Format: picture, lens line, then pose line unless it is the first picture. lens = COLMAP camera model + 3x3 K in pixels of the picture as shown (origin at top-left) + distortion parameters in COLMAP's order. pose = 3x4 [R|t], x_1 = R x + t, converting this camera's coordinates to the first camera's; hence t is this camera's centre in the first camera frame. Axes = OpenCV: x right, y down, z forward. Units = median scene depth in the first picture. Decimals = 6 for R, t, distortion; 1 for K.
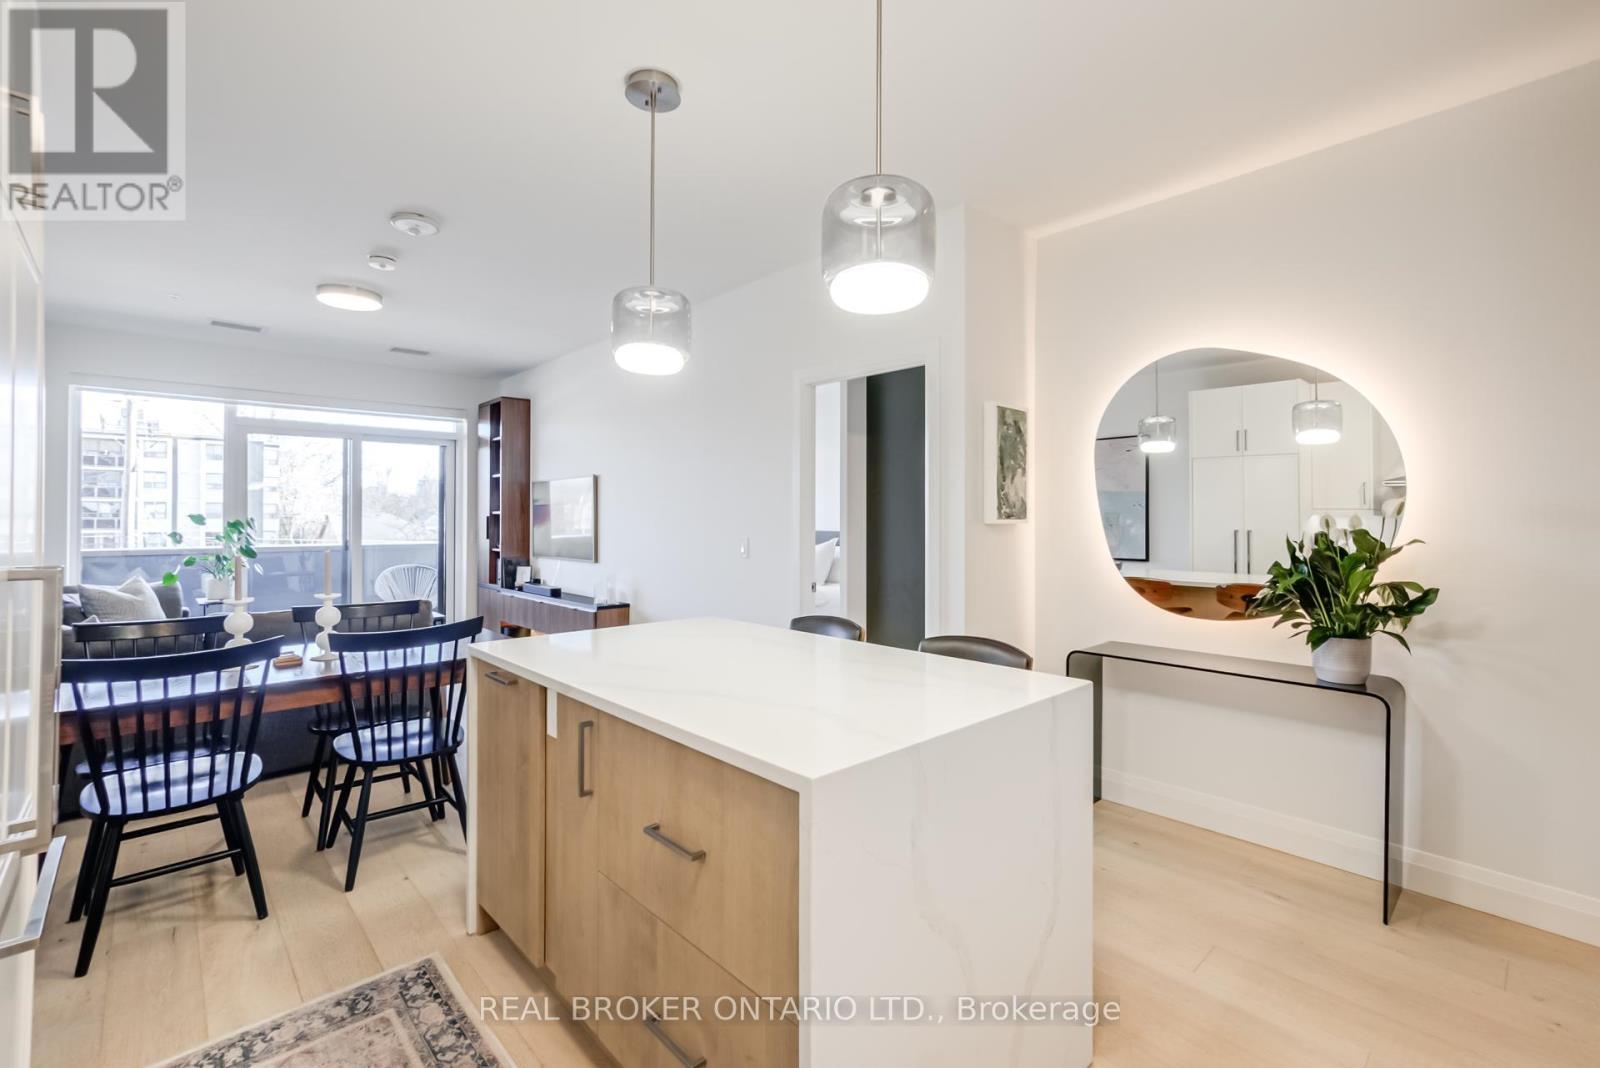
lens RADIAL K [[716.8, 0, 795.6], [0, 716.8, 523.1], [0, 0, 1]] dist [-0.003217, -0.000246]
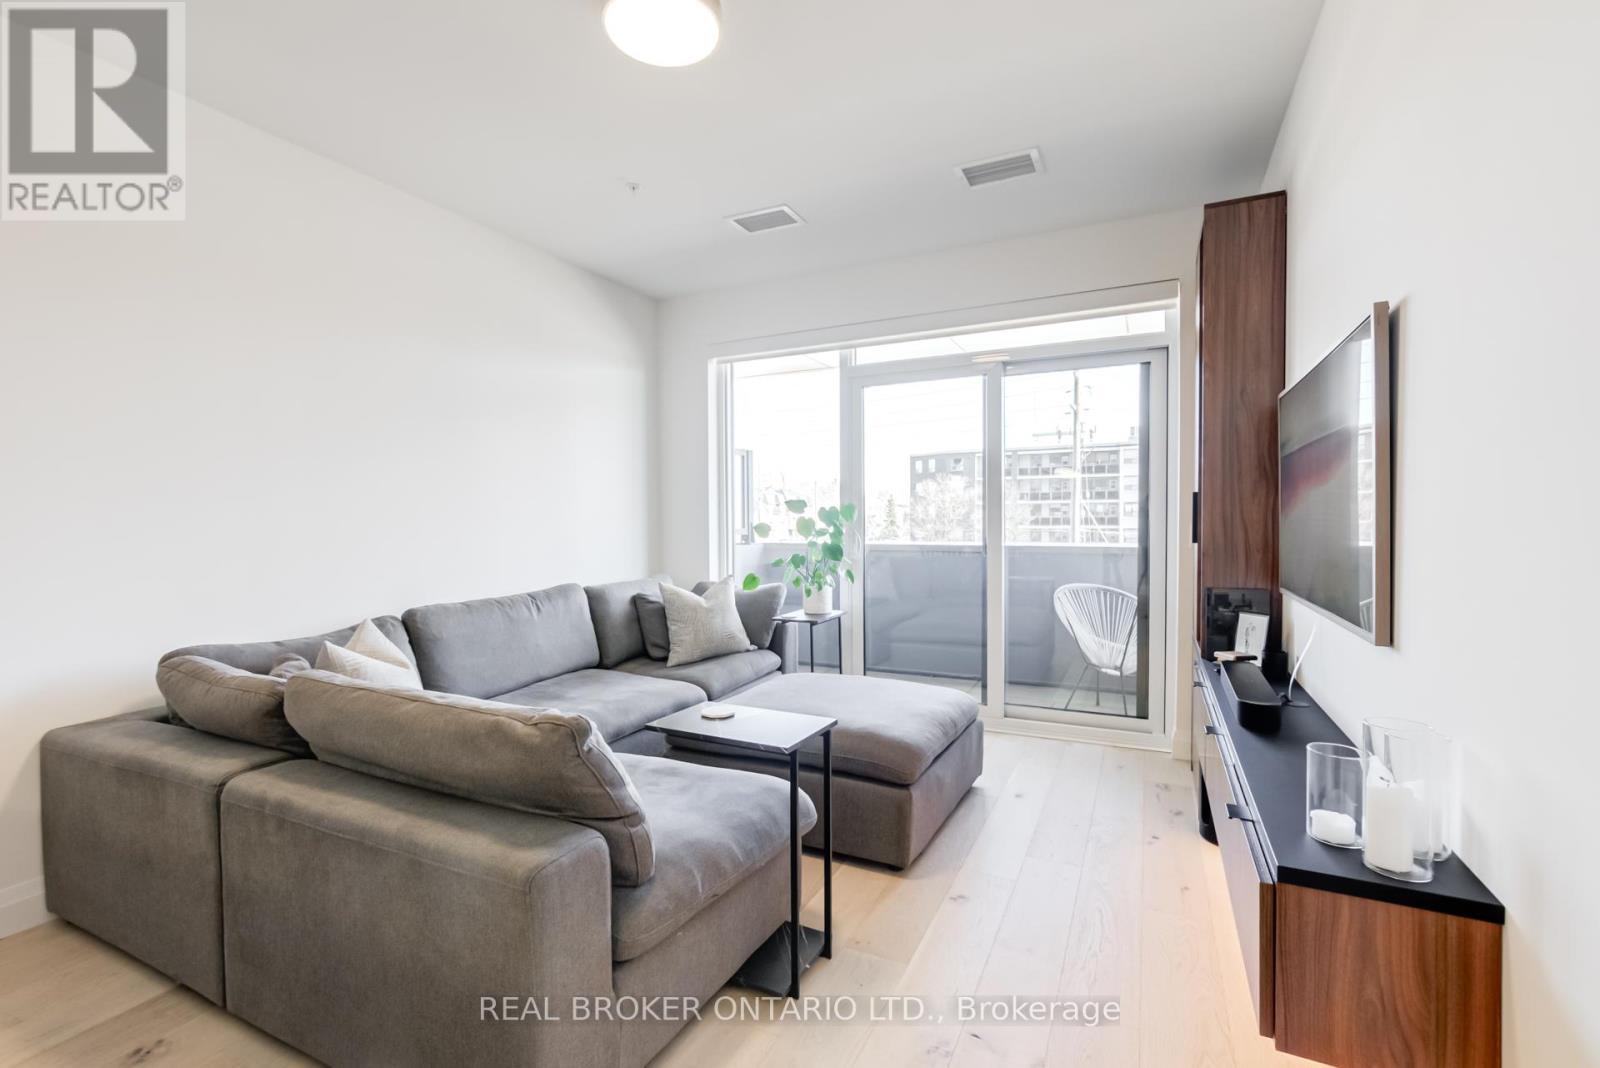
lens RADIAL K [[716.8, 0, 796.6], [0, 716.8, 530.4], [0, 0, 1]] dist [-0.003217, -0.000246]
pose [[0.360688, 0.016012, -0.932549, -0.099827], [-0.004306, 0.999871, 0.015503, 0.009025], [0.932677, -0.001576, 0.360710, 0.617873]]
